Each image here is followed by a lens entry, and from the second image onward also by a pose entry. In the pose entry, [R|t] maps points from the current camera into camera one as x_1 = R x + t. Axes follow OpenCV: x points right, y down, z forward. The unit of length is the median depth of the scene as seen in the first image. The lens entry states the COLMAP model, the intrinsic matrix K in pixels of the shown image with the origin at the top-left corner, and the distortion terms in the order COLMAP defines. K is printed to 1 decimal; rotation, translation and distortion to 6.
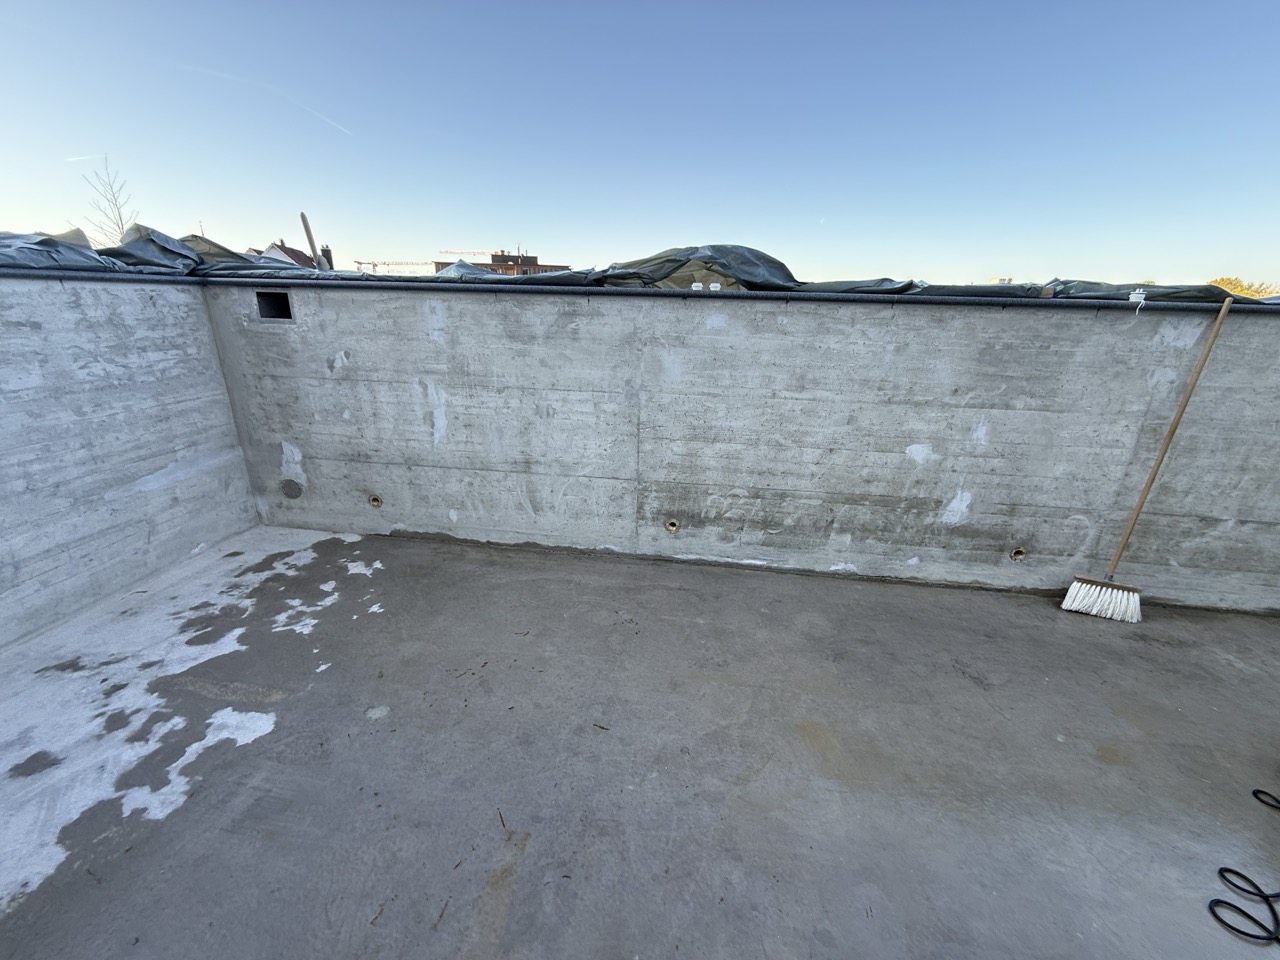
lens RADIAL K [[504.9, 0, 637.2], [0, 504.9, 470.3], [0, 0, 1]] dist [0.000441, -0.000117]
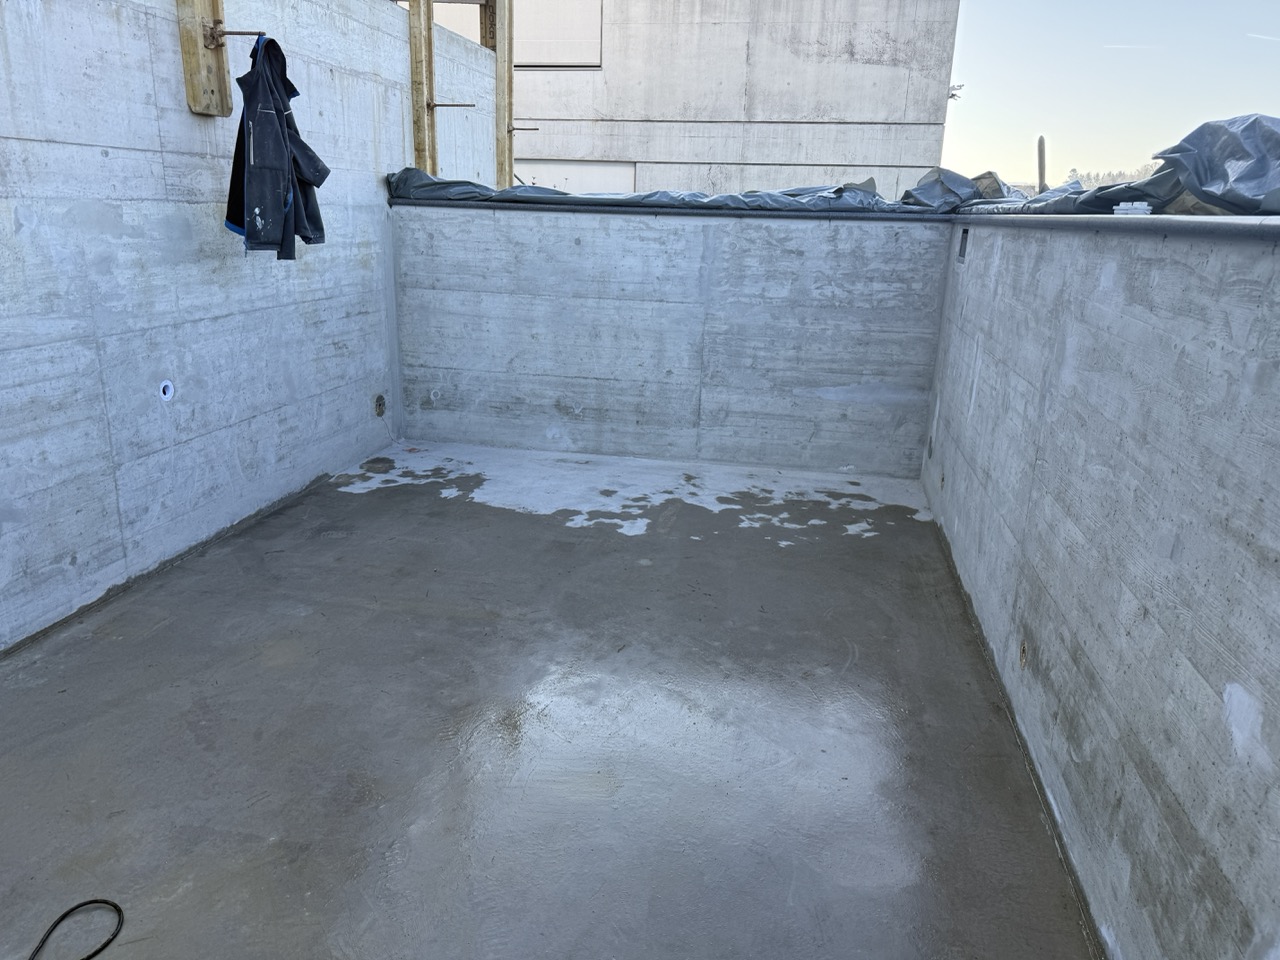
lens RADIAL K [[898.3, 0, 605.0], [0, 898.3, 475.5], [0, 0, 1]] dist [0.006206, -0.008598]
pose [[-0.091062, 0.254208, -0.962853, 1.158556], [-0.333335, 0.903316, 0.270015, -0.199167], [0.938401, 0.345540, 0.002479, 0.626603]]
